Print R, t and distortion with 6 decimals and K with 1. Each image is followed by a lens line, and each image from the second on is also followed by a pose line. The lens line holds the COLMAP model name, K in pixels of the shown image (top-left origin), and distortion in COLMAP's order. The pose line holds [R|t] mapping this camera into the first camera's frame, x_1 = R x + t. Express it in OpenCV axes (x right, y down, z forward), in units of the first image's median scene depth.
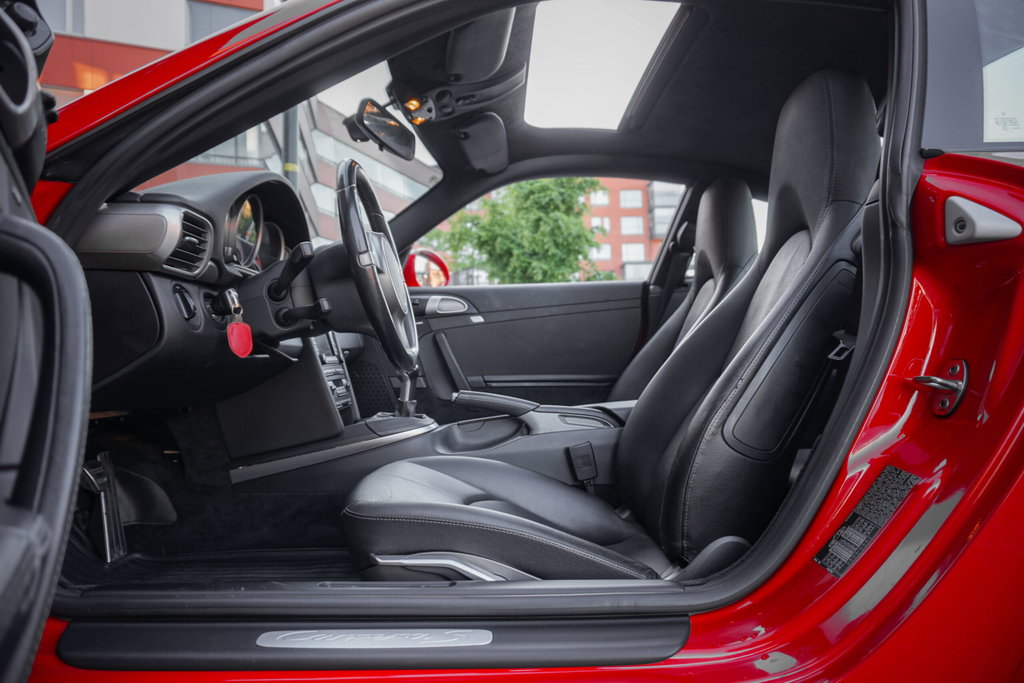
lens RADIAL K [[694.7, 0, 512.0], [0, 694.7, 341.5], [0, 0, 1]] dist [-0.030514, 0.019405]
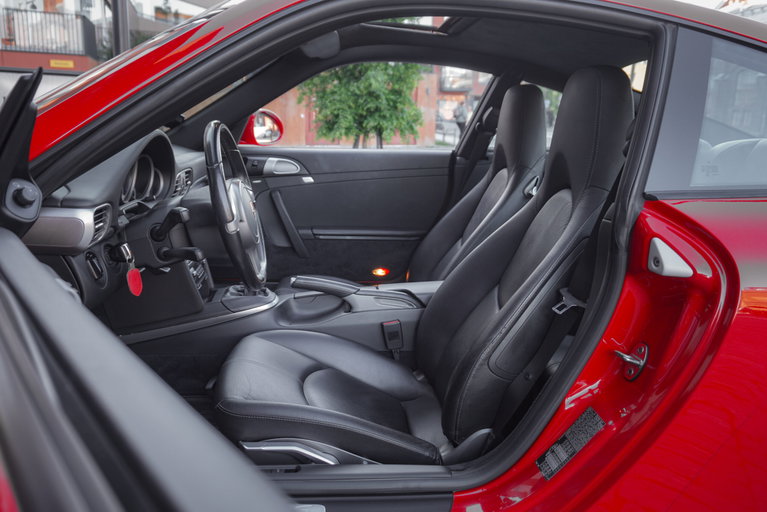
lens RADIAL K [[658.8, 0, 383.5], [0, 658.8, 256.0], [0, 0, 1]] dist [0.005797, 0.005353]
pose [[0.995918, 0.029138, 0.085427, -0.021876], [-0.048663, 0.970458, 0.236310, -0.256017], [-0.076018, -0.239503, 0.967915, -0.159837]]
